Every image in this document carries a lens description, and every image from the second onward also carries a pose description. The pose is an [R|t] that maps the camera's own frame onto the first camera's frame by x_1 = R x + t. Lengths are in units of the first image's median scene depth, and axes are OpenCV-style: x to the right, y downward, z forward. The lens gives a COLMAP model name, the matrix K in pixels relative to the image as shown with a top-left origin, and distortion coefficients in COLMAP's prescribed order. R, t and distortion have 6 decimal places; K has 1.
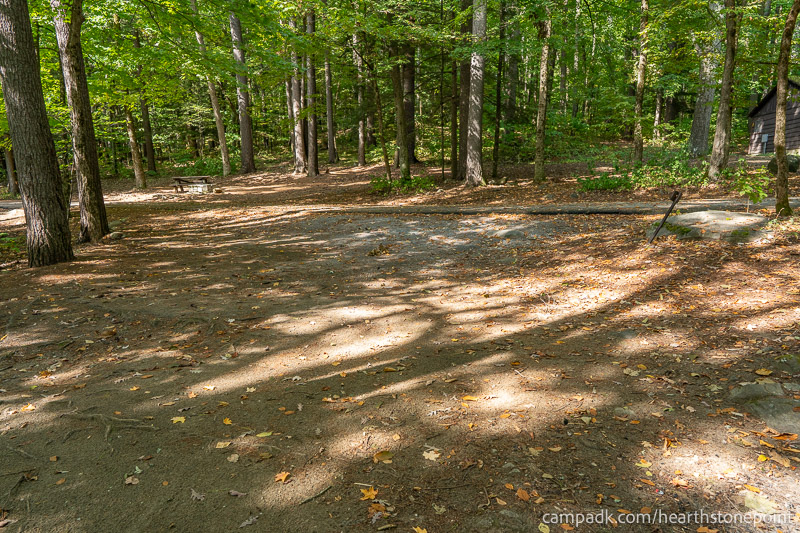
lens RADIAL K [[534.5, 0, 400.0], [0, 534.5, 266.5], [0, 0, 1]] dist [-0.002715, 0.001455]
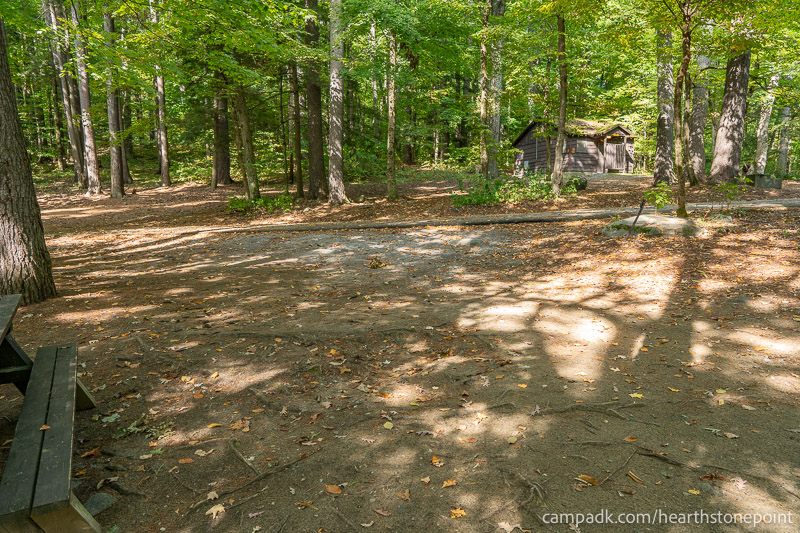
lens RADIAL K [[534.5, 0, 400.0], [0, 534.5, 266.5], [0, 0, 1]] dist [-0.002715, 0.001455]
pose [[0.903768, -0.061712, 0.423551, -0.124989], [0.079141, 0.996582, -0.023667, 0.001166], [-0.420643, 0.054910, 0.905563, 0.019672]]
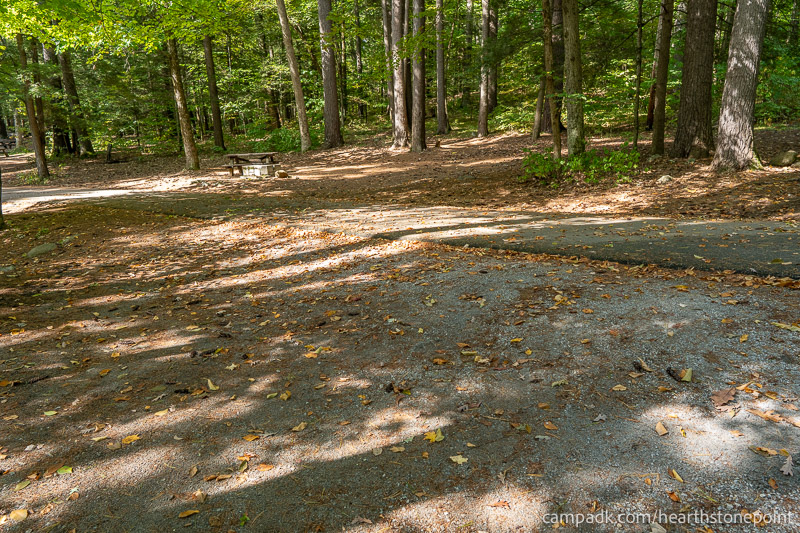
lens RADIAL K [[552.6, 0, 400.0], [0, 552.6, 266.5], [0, 0, 1]] dist [0.000886, 0.002510]
pose [[0.983687, 0.028950, -0.177546, -0.051312], [-0.021879, 0.998892, 0.041656, -0.046185], [0.178556, -0.037092, 0.983230, 0.266546]]
